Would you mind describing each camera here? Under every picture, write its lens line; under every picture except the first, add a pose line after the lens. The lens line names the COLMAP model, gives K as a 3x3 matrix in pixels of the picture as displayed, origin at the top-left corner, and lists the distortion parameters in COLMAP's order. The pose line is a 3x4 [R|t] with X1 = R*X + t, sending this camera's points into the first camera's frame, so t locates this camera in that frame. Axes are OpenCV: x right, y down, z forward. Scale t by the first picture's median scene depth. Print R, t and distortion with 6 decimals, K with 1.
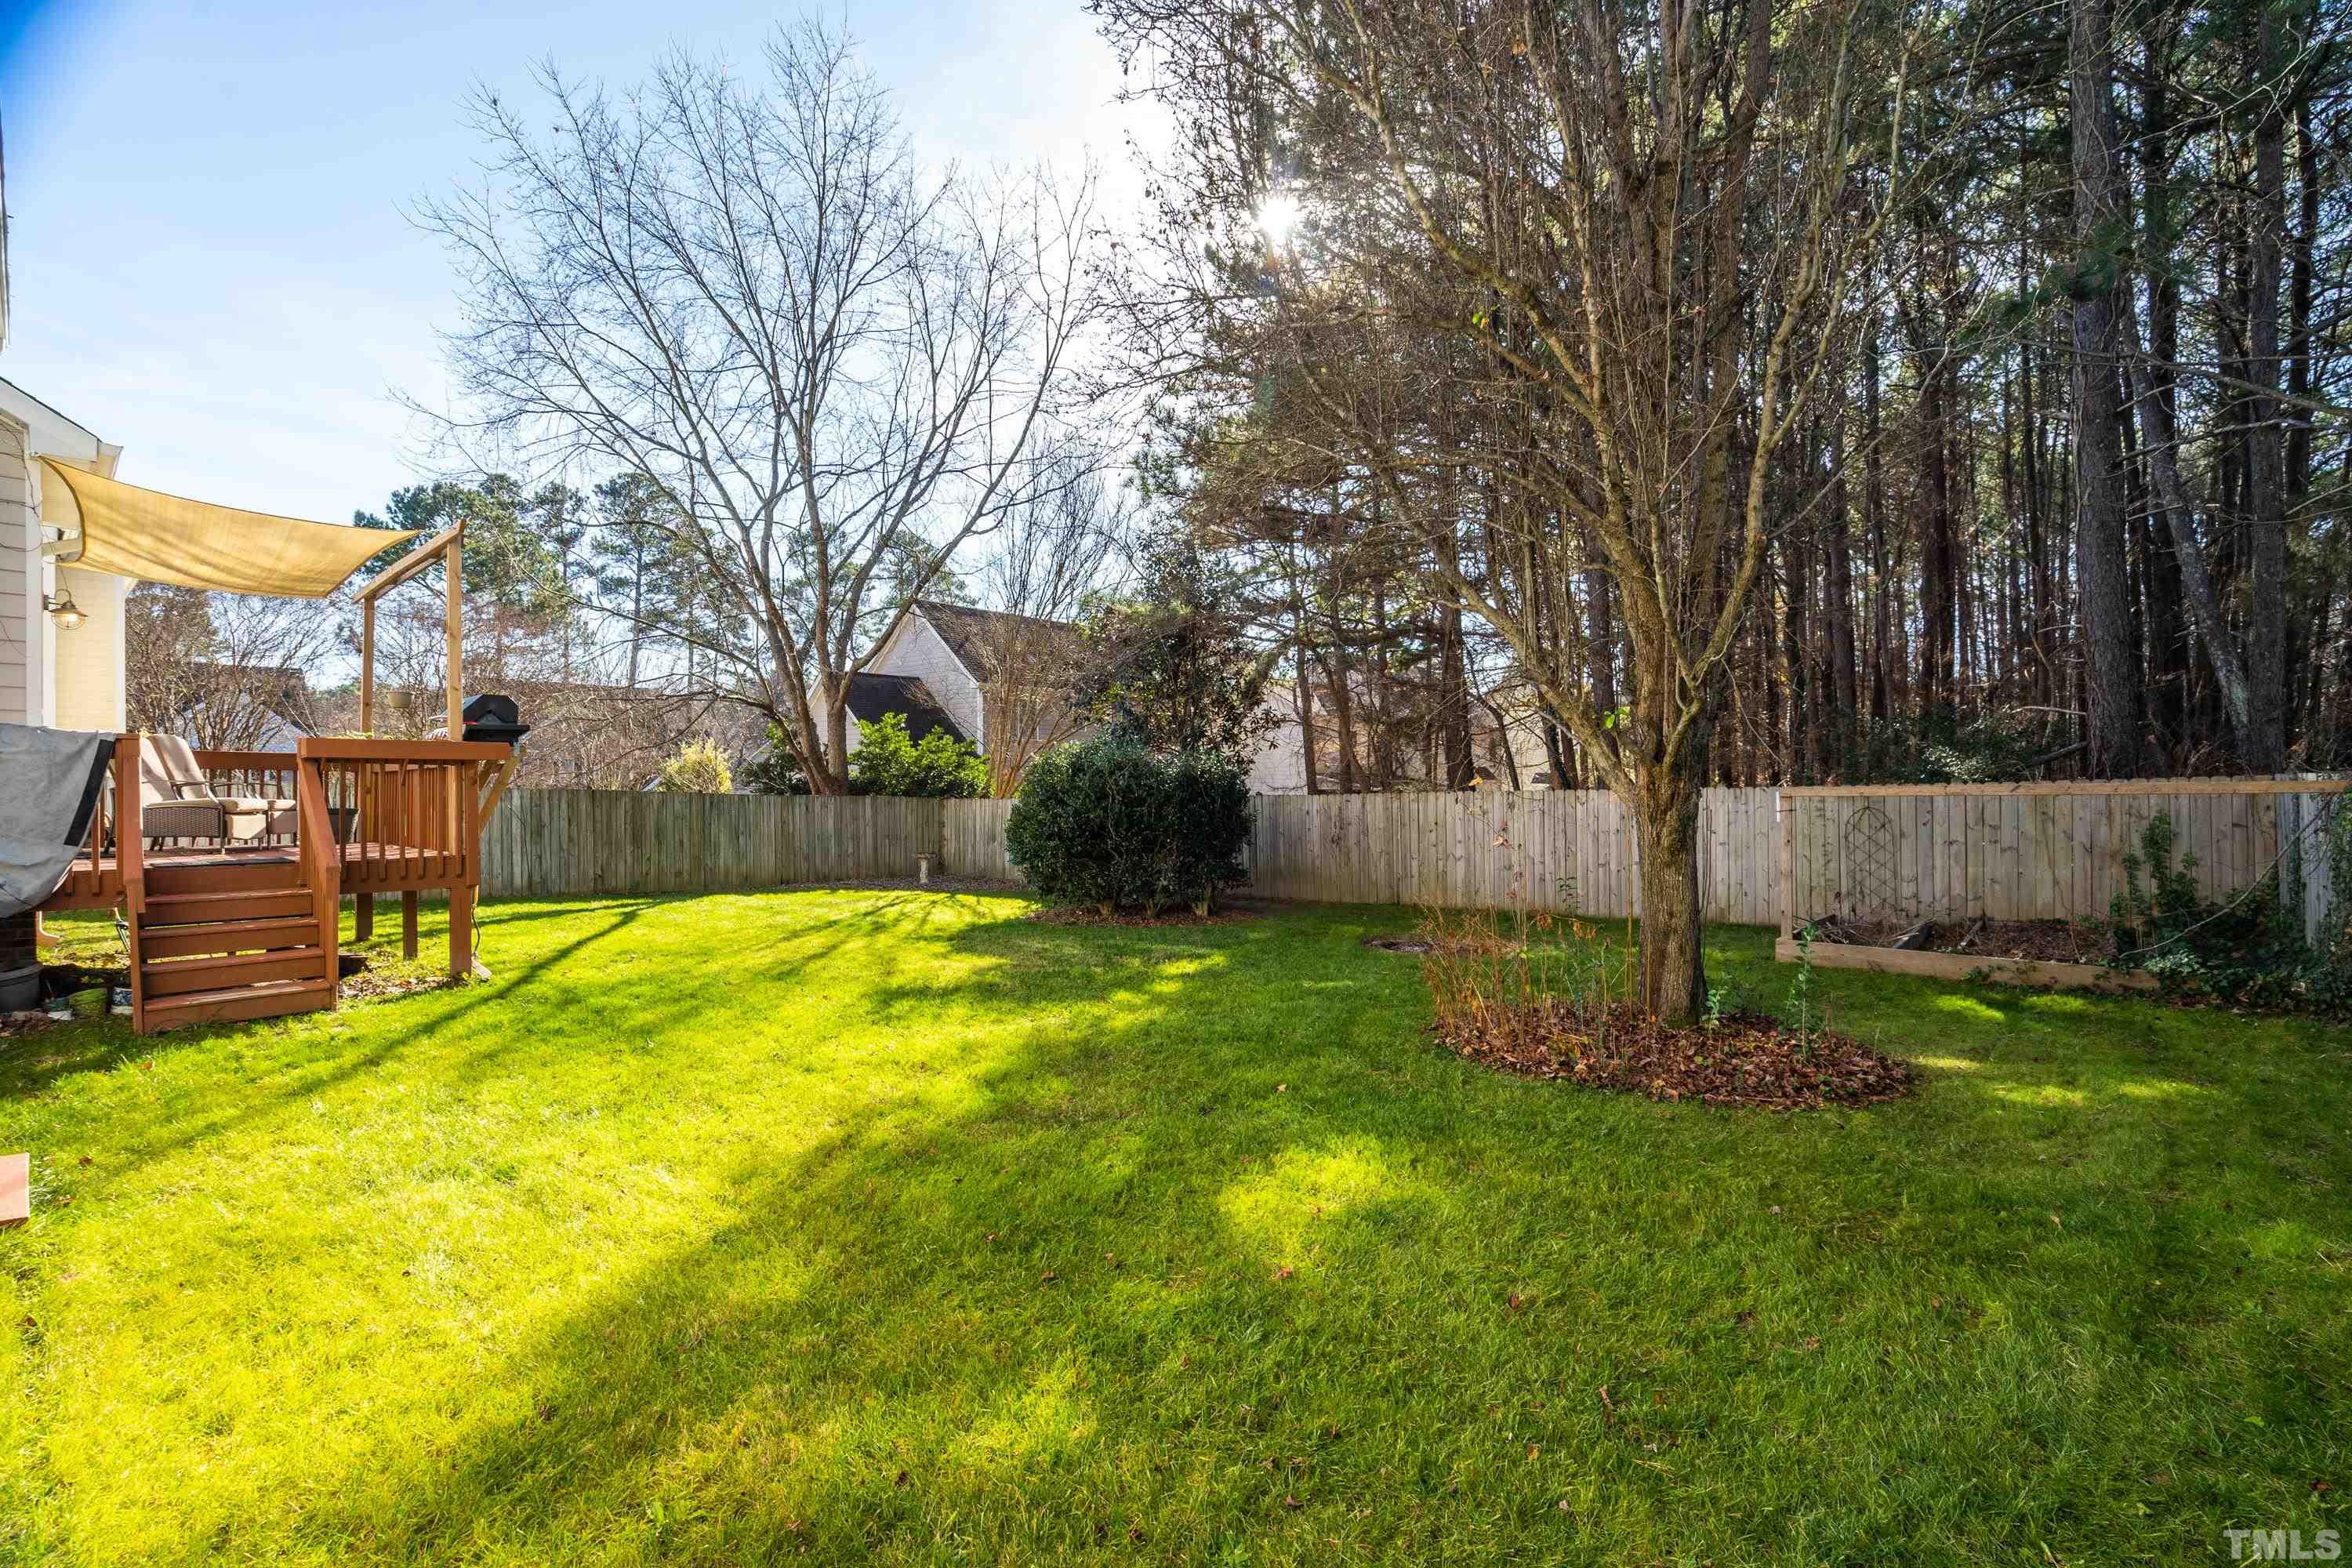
lens RADIAL K [[1084.5, 0, 1155.1], [0, 1084.5, 792.1], [0, 0, 1]] dist [0.000618, 0.000990]
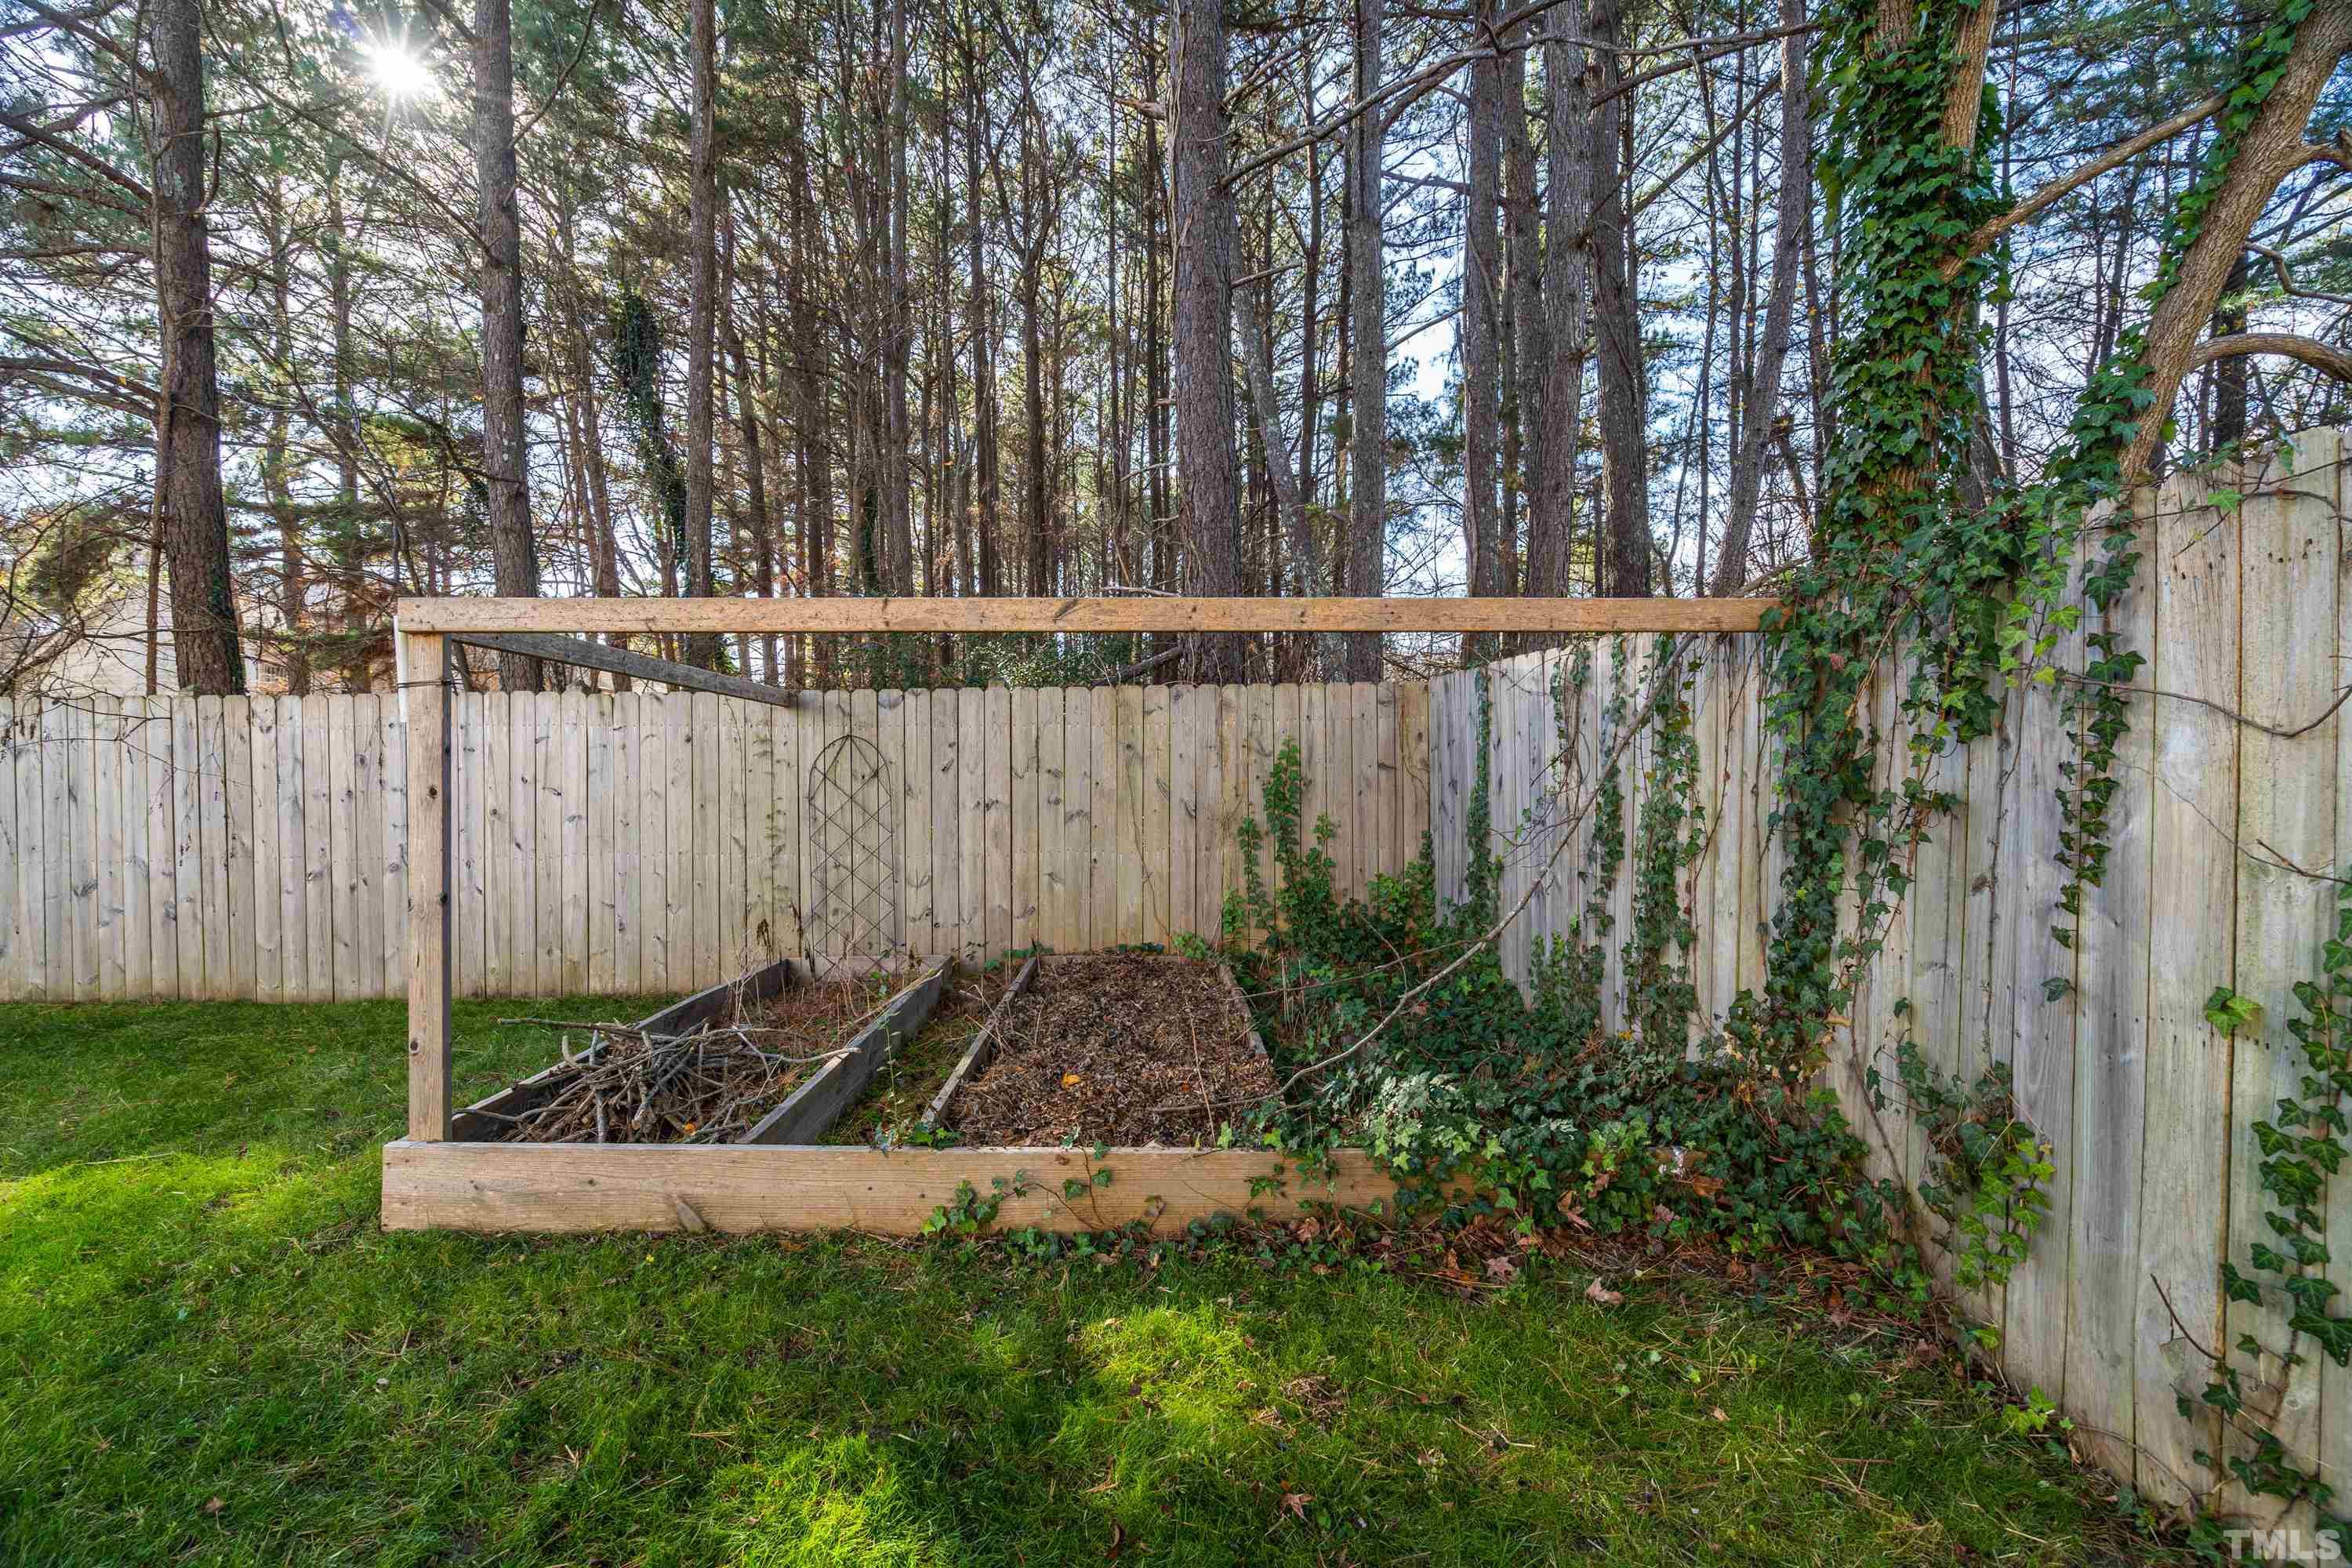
lens RADIAL K [[1084.5, 0, 1172.4], [0, 1084.5, 792.8], [0, 0, 1]] dist [0.000618, 0.000990]
pose [[0.744317, -0.002389, 0.667822, 0.499962], [-0.006151, 0.999927, 0.010432, 0.037951], [-0.667798, -0.011872, 0.744248, 0.614963]]
